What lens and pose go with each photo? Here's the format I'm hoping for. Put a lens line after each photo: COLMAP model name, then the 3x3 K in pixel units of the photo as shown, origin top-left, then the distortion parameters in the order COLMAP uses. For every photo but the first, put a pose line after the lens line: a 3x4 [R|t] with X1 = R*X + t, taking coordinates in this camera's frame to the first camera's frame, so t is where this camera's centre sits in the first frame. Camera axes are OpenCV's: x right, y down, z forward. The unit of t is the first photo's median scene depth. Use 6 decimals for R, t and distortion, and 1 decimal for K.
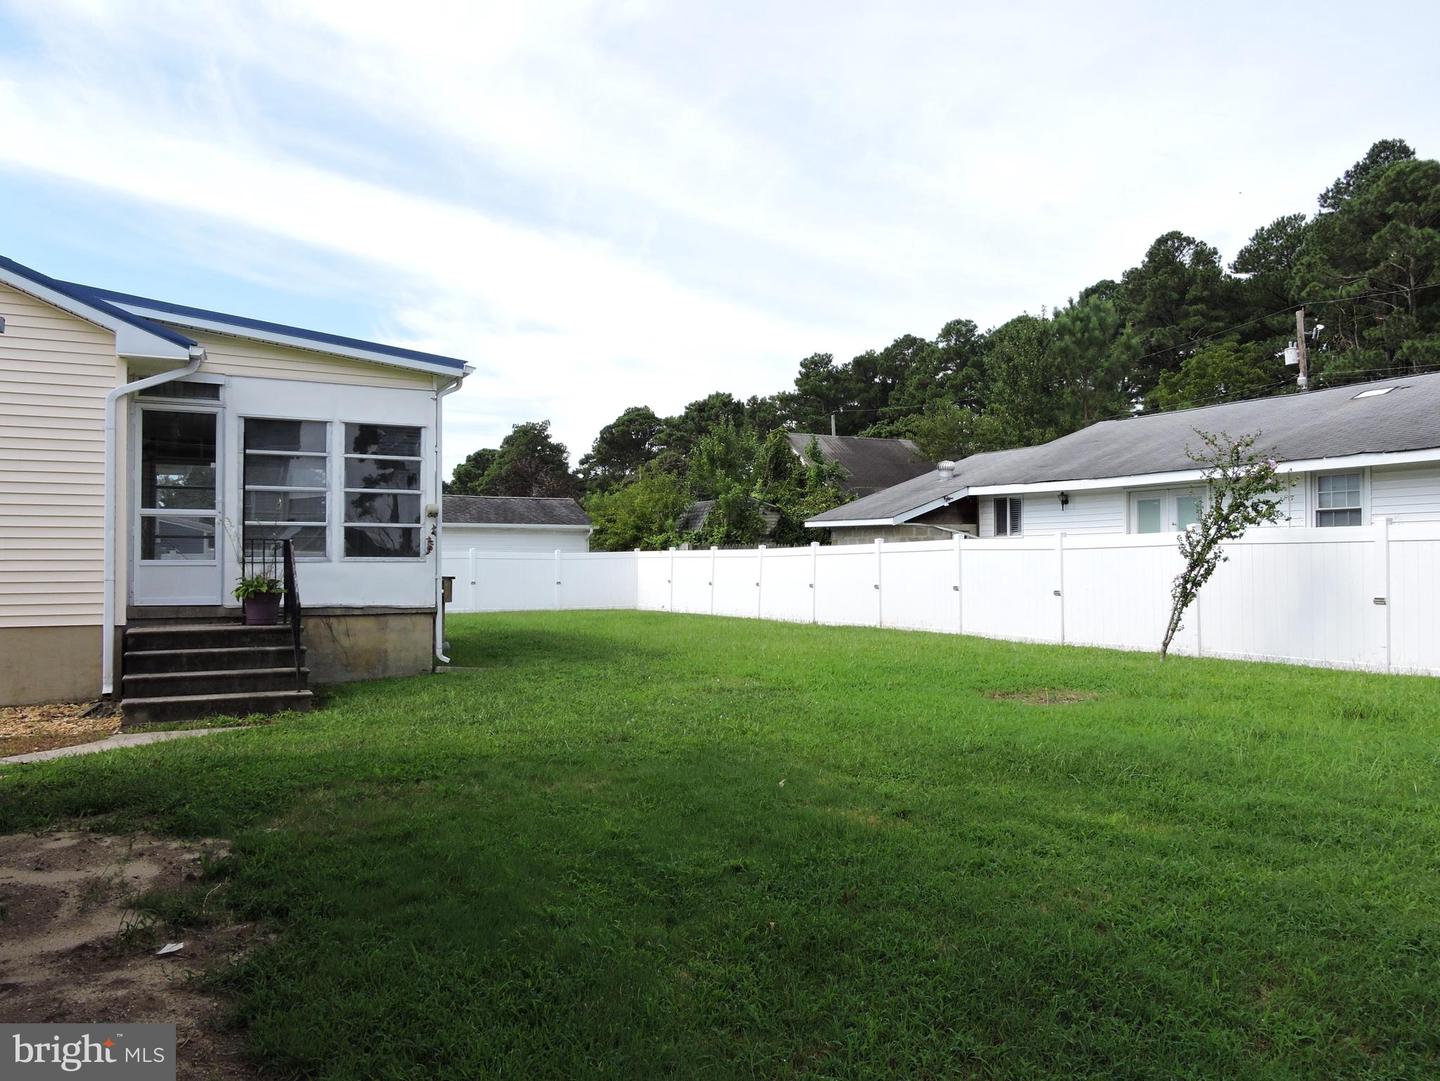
lens RADIAL K [[1041.7, 0, 717.9], [0, 1041.7, 540.6], [0, 0, 1]] dist [-0.004030, -0.007349]
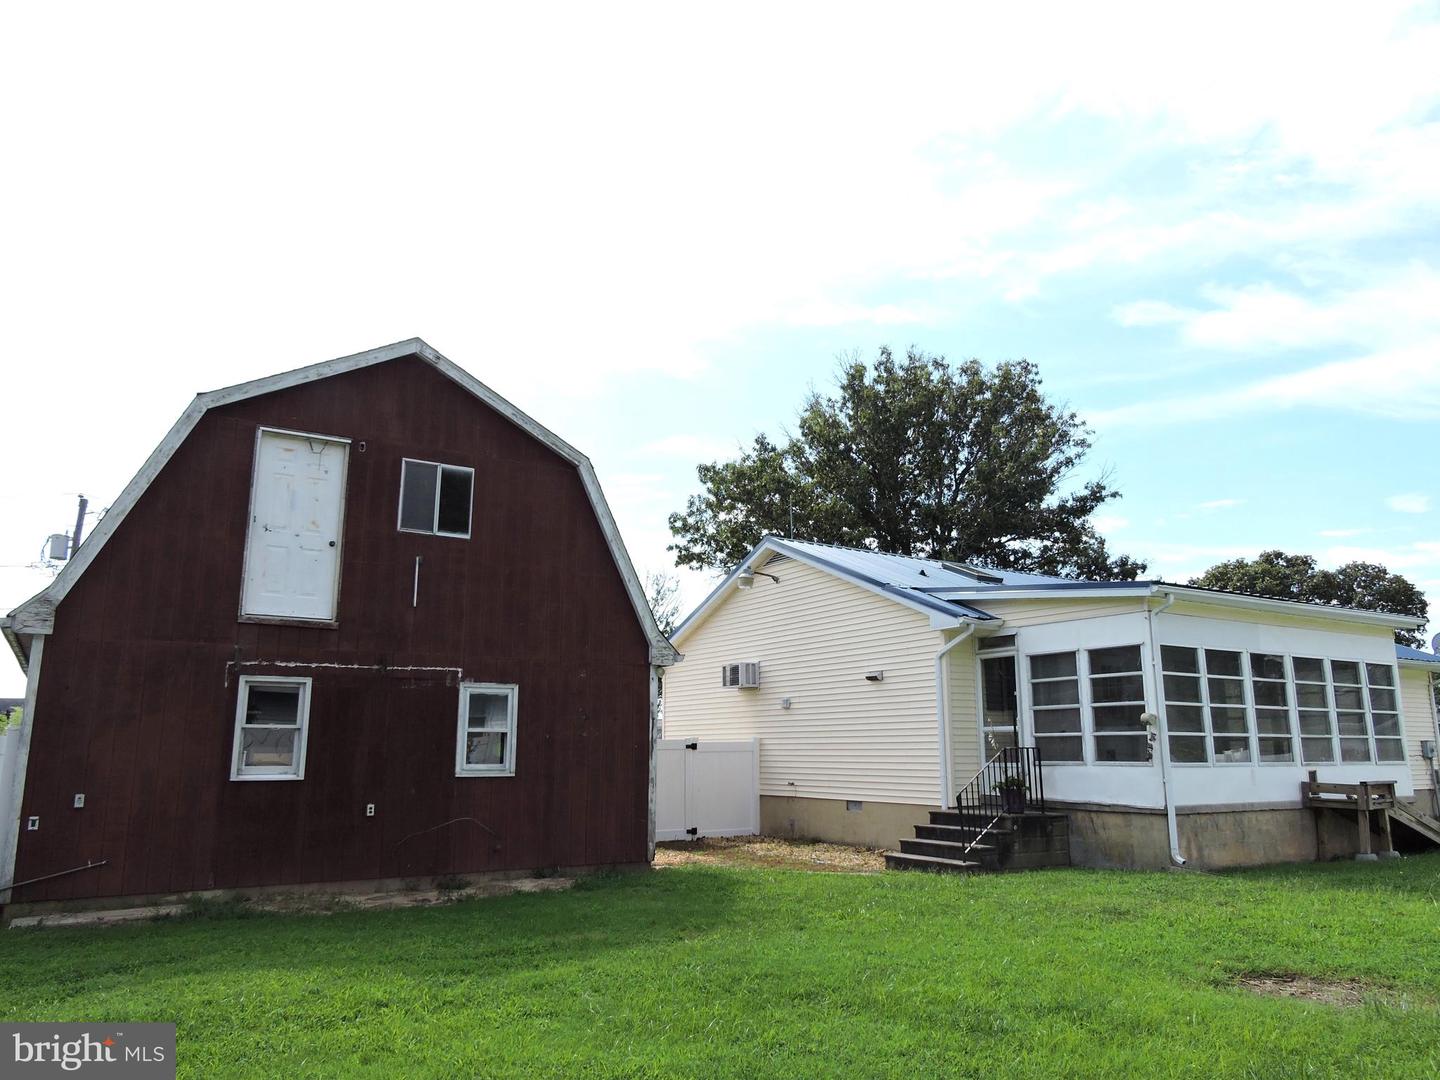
lens RADIAL K [[1041.7, 0, 702.2], [0, 1041.7, 539.7], [0, 0, 1]] dist [-0.004030, -0.007349]
pose [[0.078893, -0.198928, -0.976833, 0.833654], [0.017871, 0.980012, -0.198132, -0.005132], [0.996723, -0.001826, 0.080871, 0.447741]]
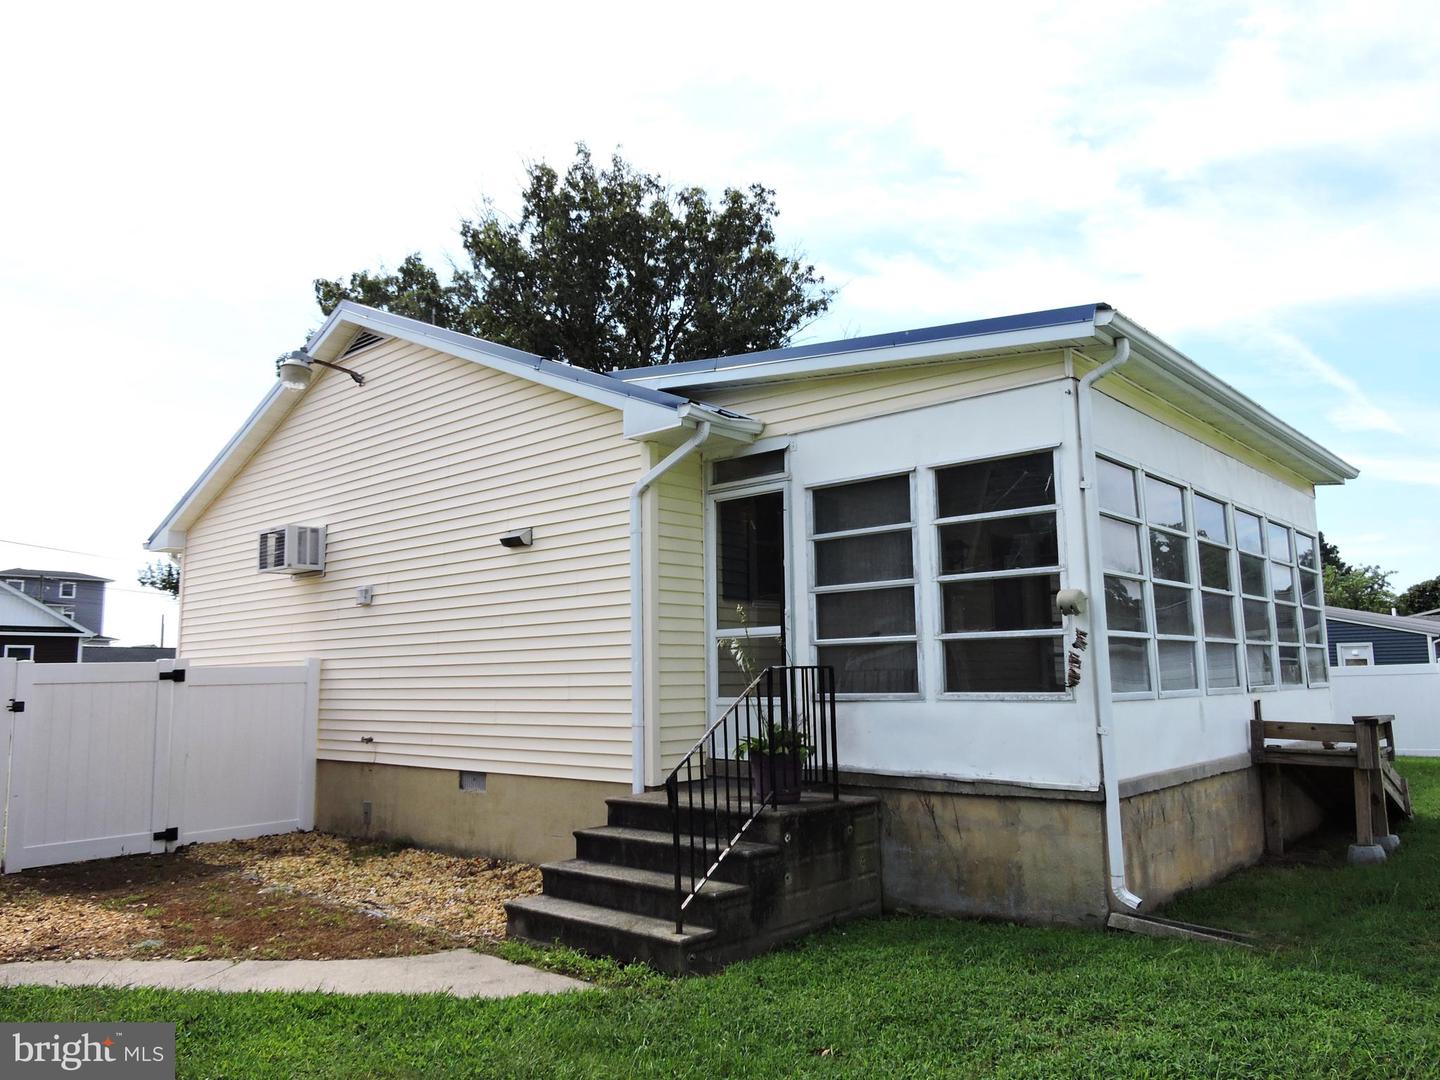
lens RADIAL K [[1041.7, 0, 712.8], [0, 1041.7, 541.5], [0, 0, 1]] dist [-0.004030, -0.007349]
pose [[0.364355, -0.127731, -0.922459, 0.148503], [0.032413, 0.991688, -0.124514, 0.000308], [0.930696, 0.015468, 0.365466, 0.659919]]
